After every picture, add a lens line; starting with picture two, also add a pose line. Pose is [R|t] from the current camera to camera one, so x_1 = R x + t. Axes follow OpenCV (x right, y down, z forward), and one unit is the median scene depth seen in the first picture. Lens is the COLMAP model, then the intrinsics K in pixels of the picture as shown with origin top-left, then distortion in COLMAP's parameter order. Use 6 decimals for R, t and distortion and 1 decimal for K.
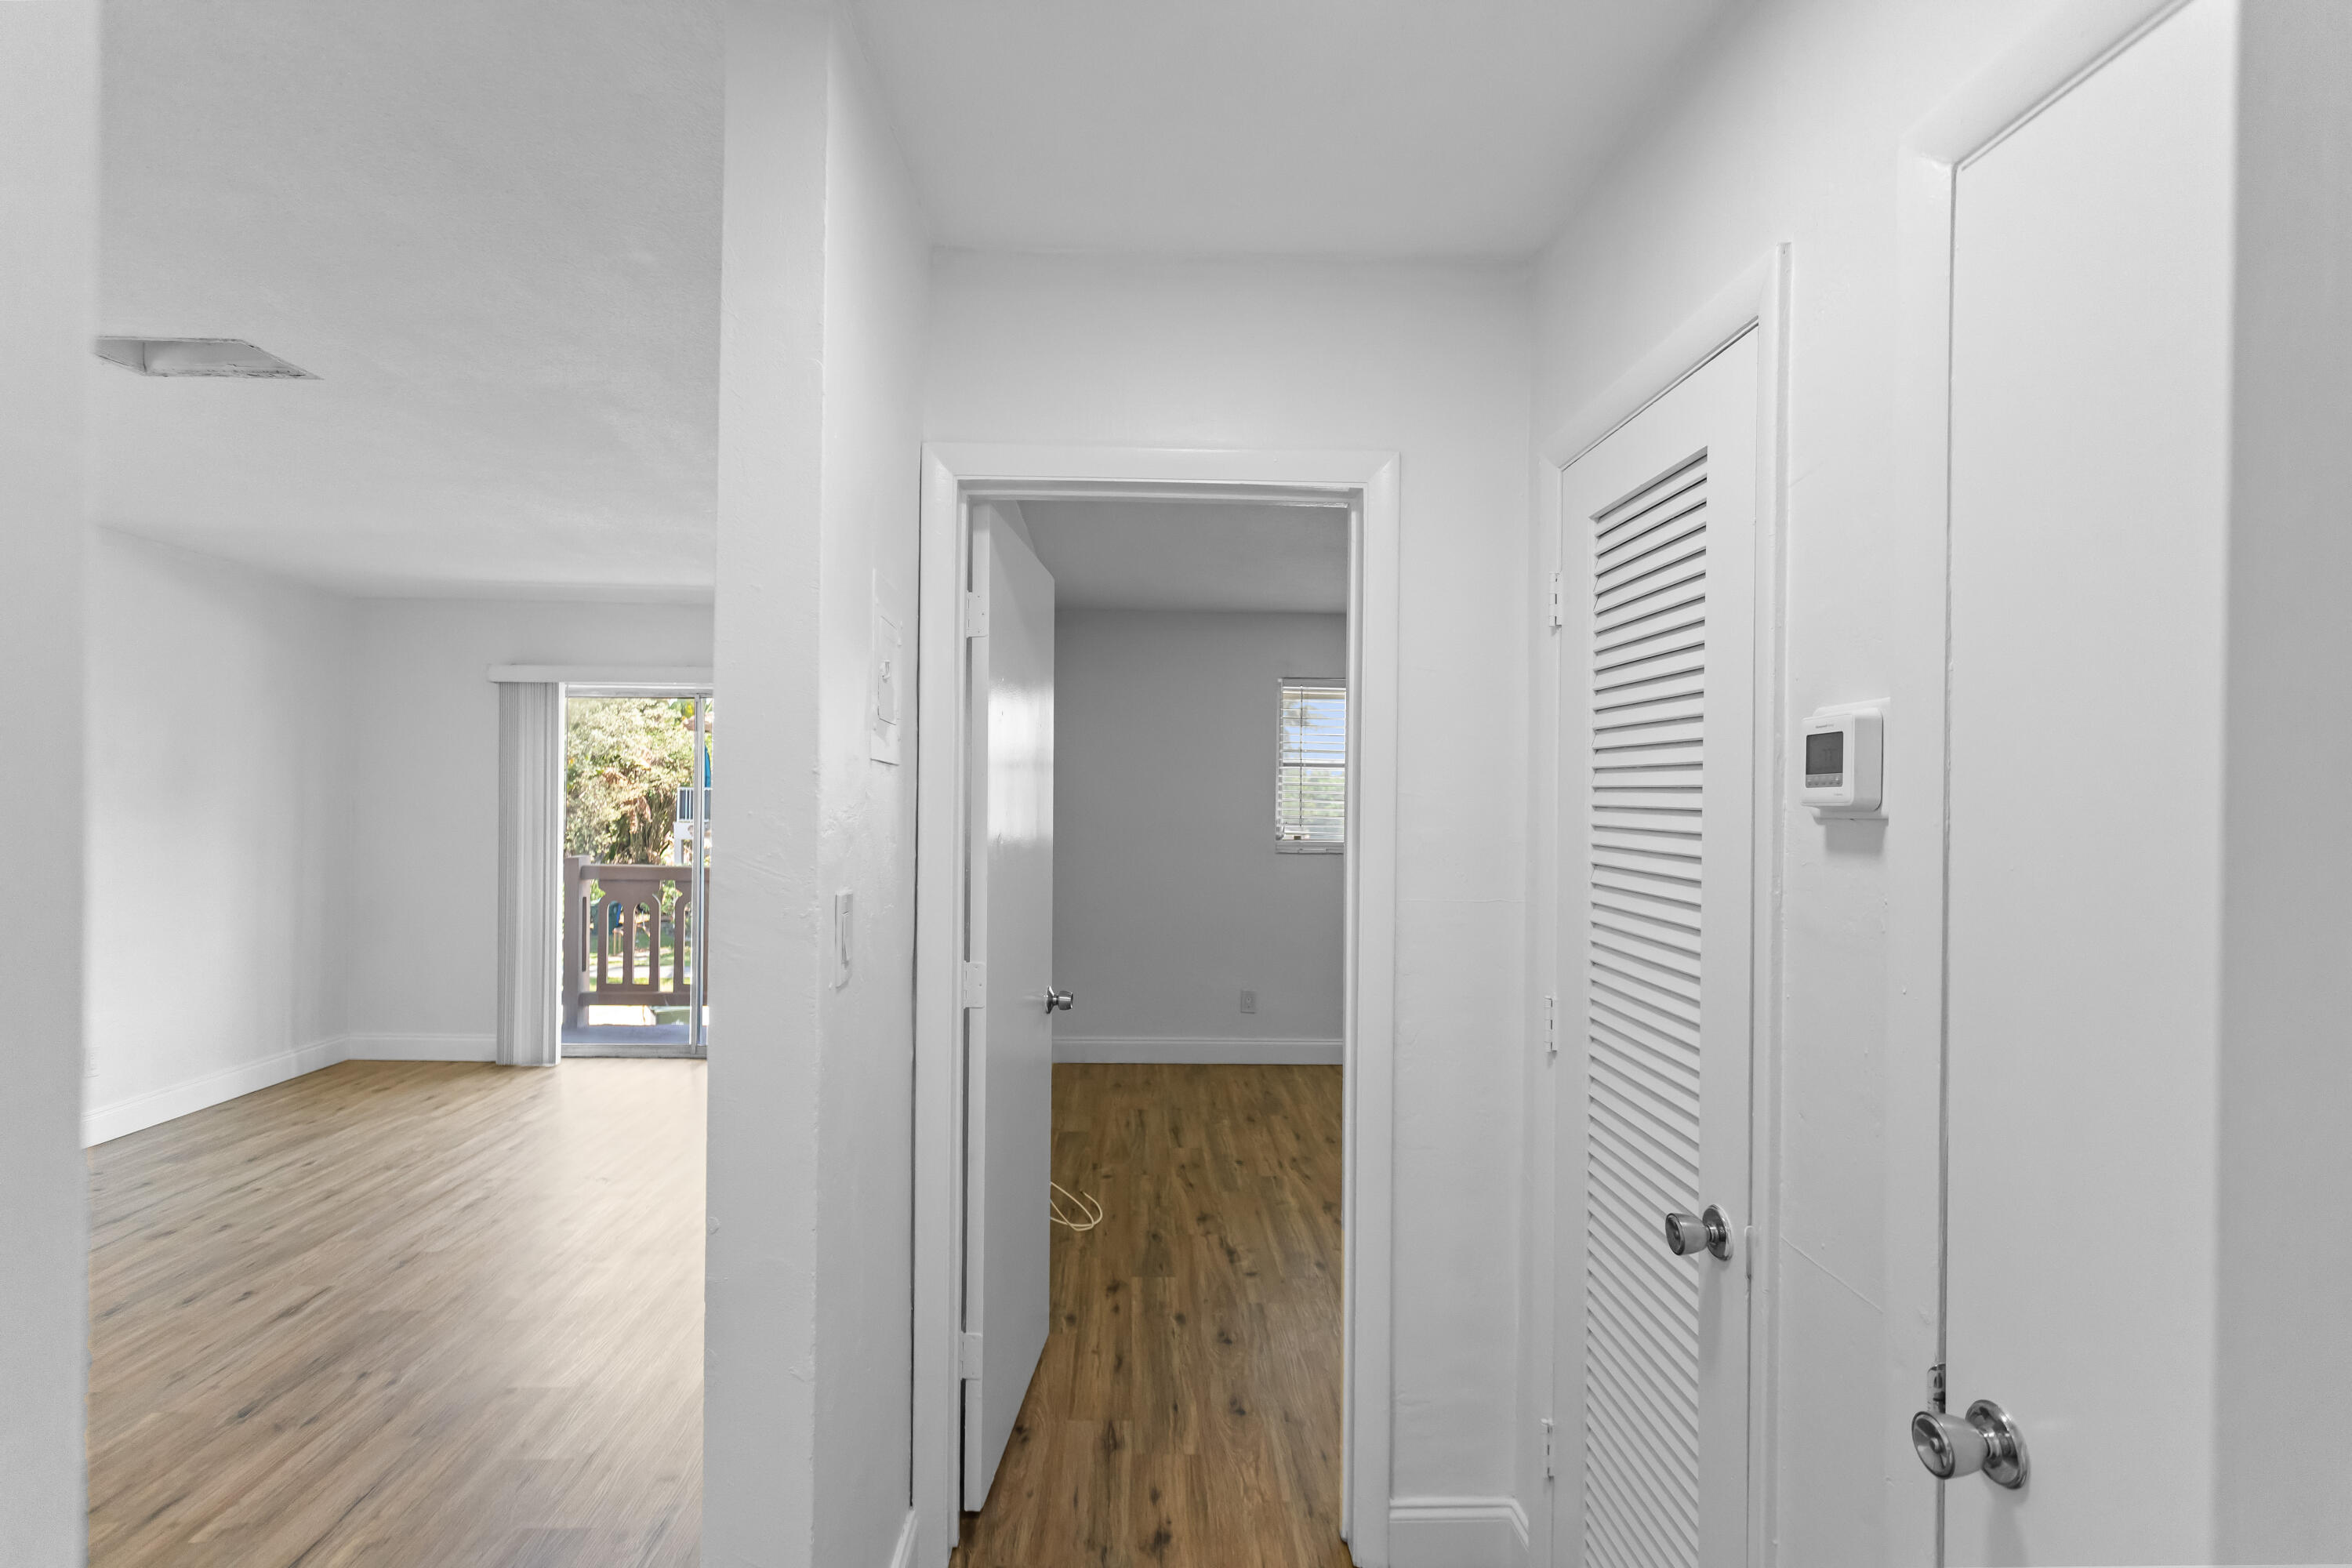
lens RADIAL K [[1118.5, 0, 1164.6], [0, 1118.5, 799.0], [0, 0, 1]] dist [0.002027, 0.000641]
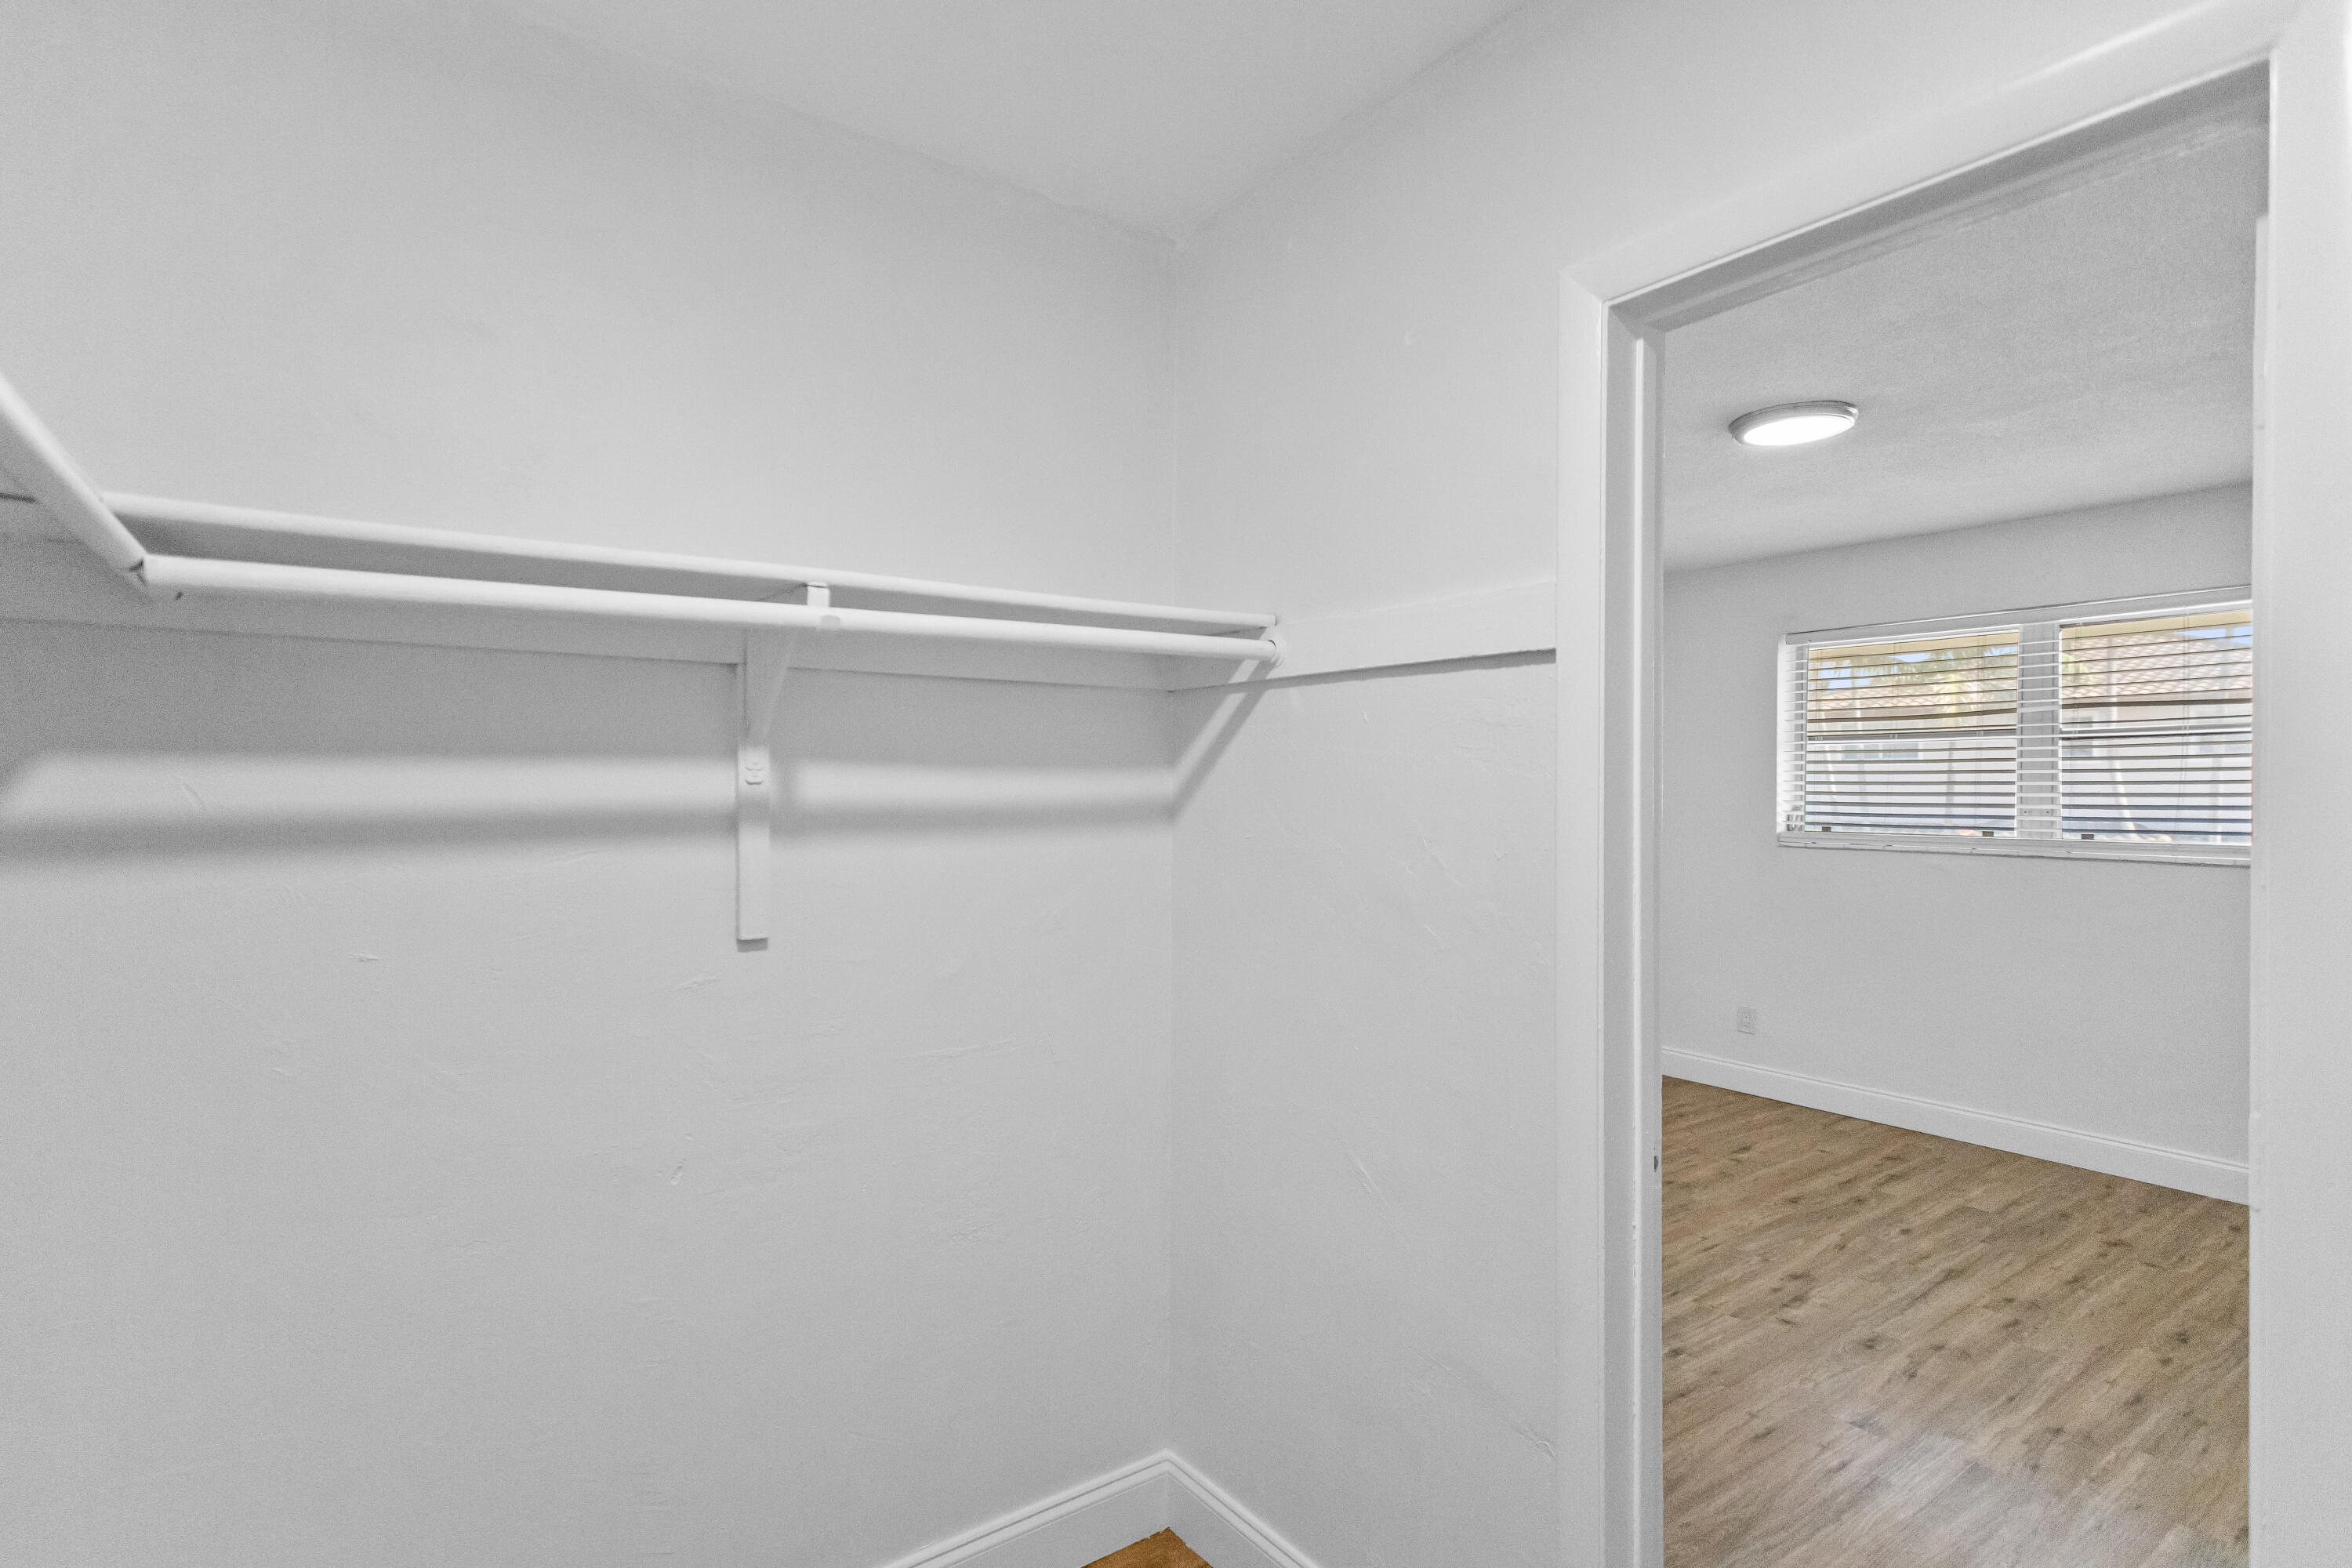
lens RADIAL K [[1136.6, 0, 1156.7], [0, 1136.6, 810.4], [0, 0, 1]] dist [0.002216, -0.000388]
pose [[0.550113, 0.005428, -0.835072, 0.832700], [0.002311, 0.999965, 0.008022, 0.022030], [0.835087, -0.006342, 0.550082, 0.237047]]
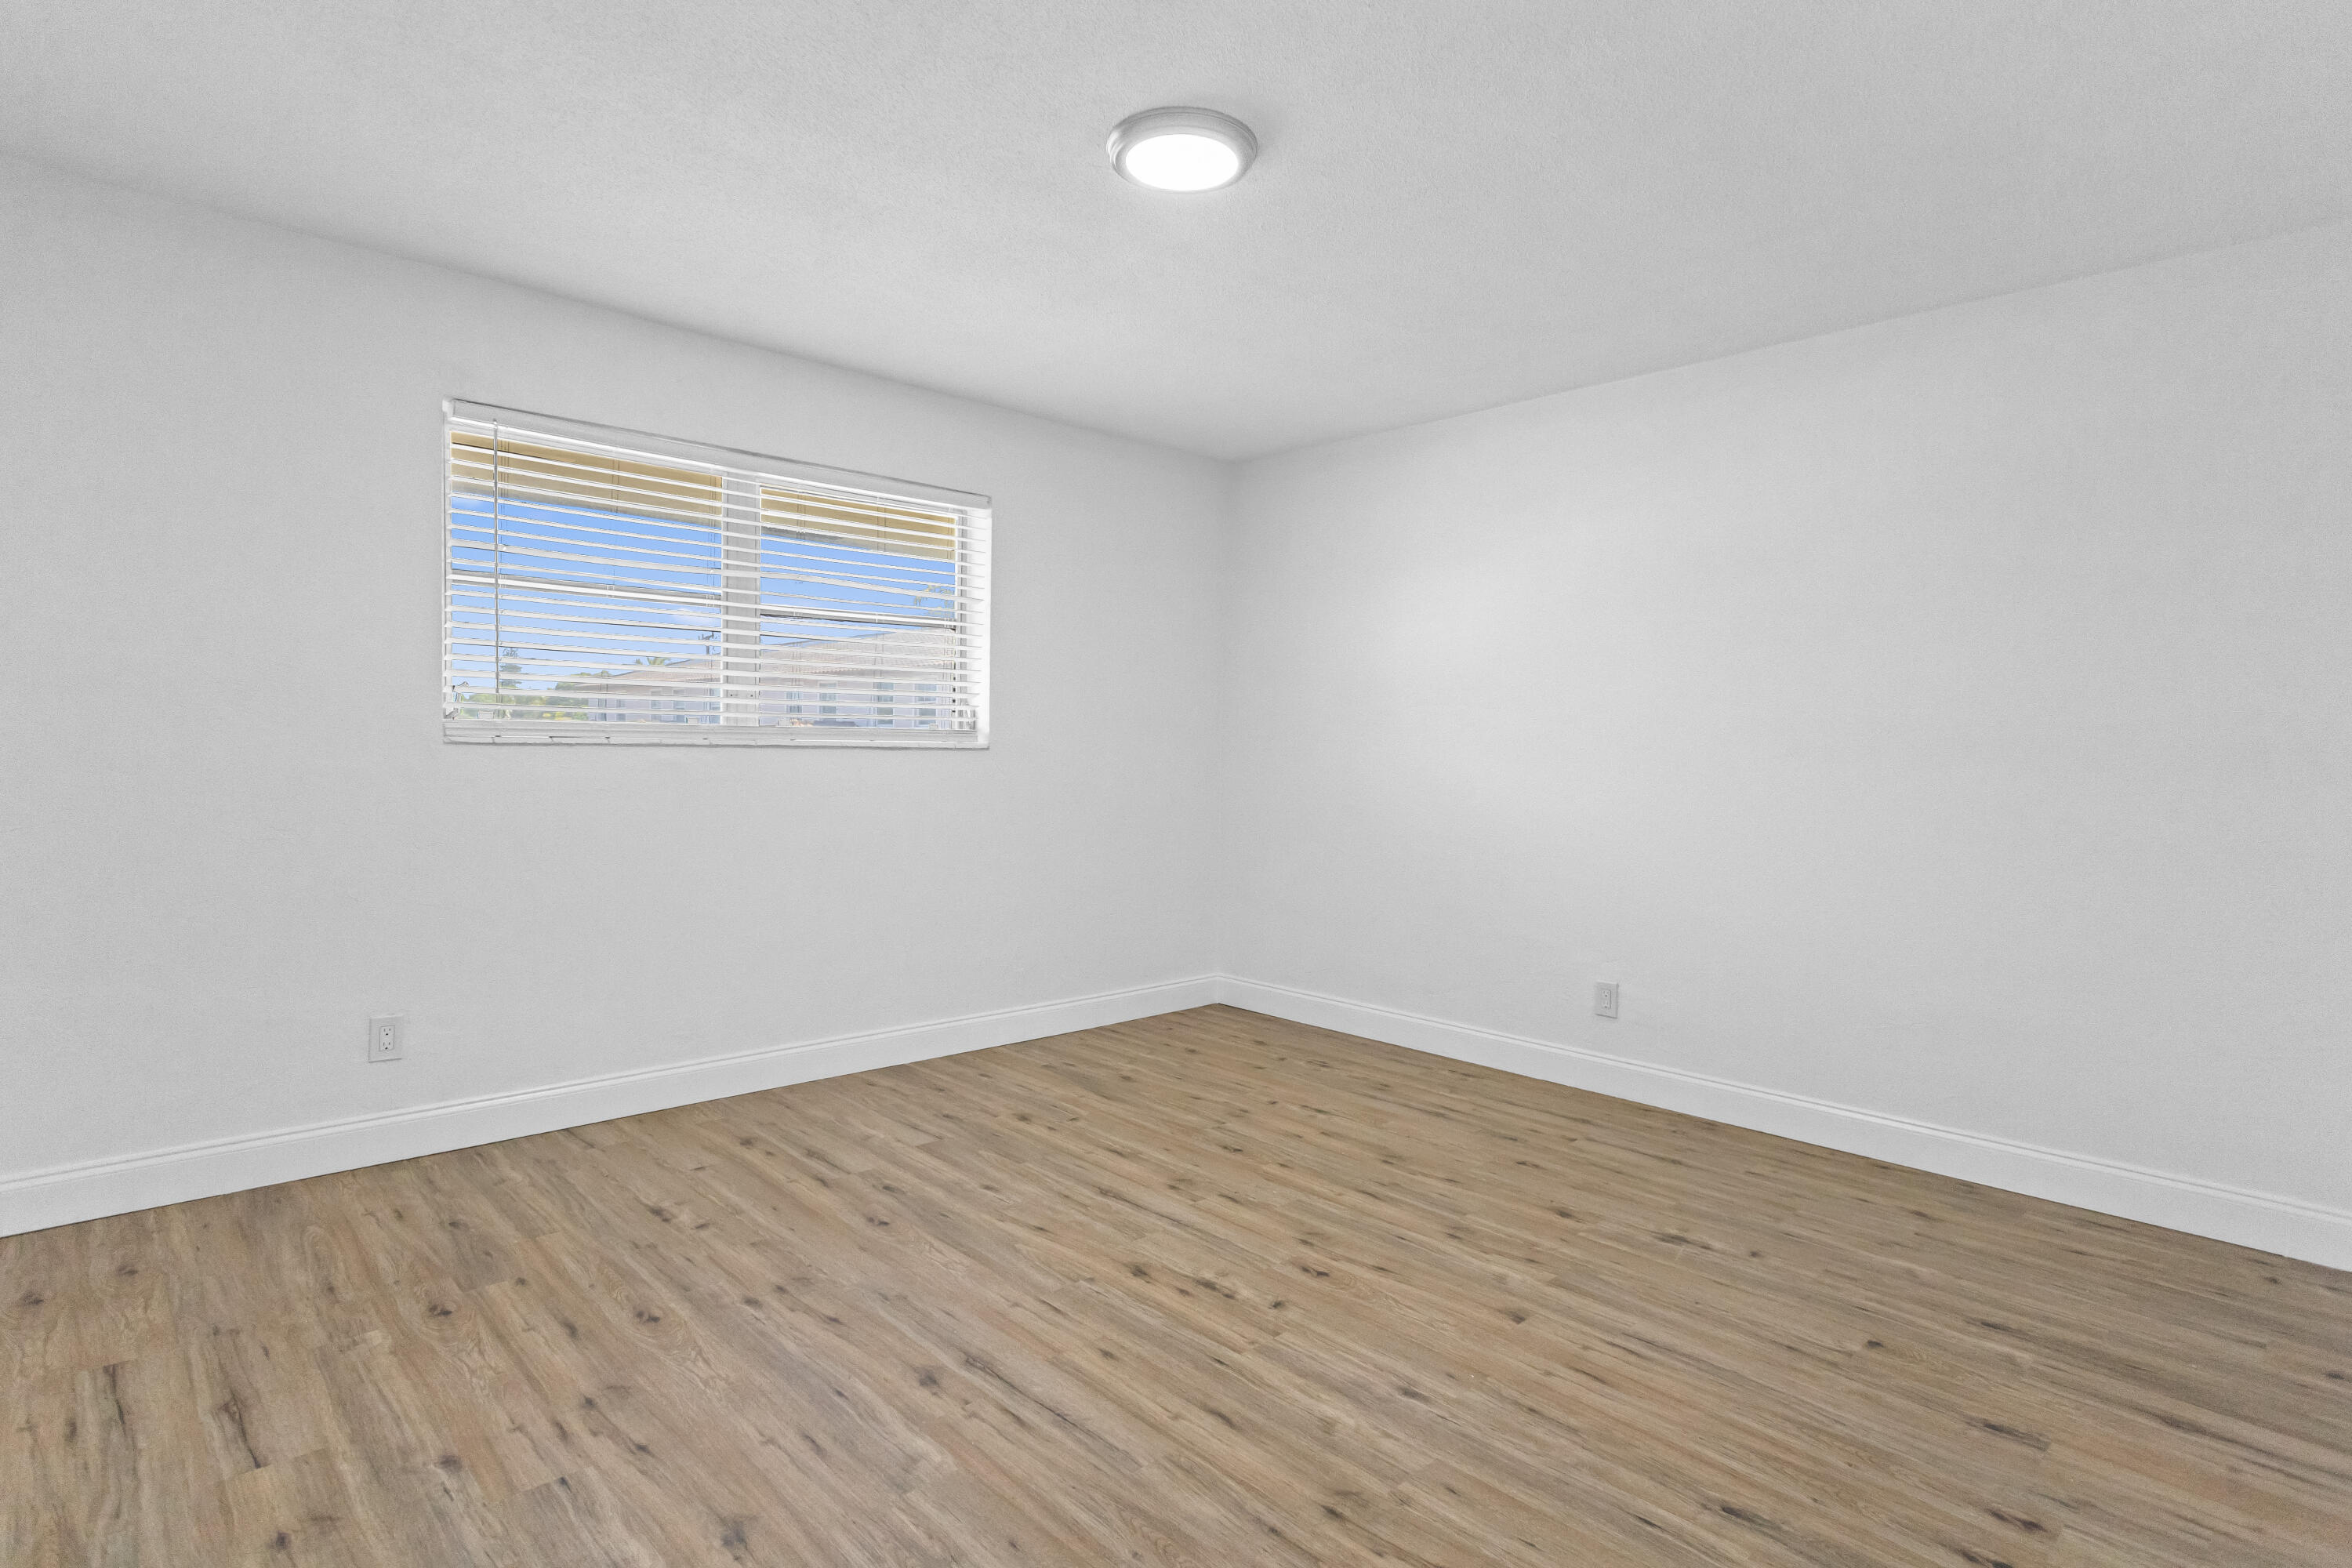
lens RADIAL K [[1207.8, 0, 1165.1], [0, 1207.8, 779.6], [0, 0, 1]] dist [0.001894, 0.000741]
pose [[0.753486, -0.020038, 0.657159, -0.023582], [-0.006609, 0.999254, 0.038046, 0.064726], [-0.657431, -0.033010, 0.752791, 0.561985]]
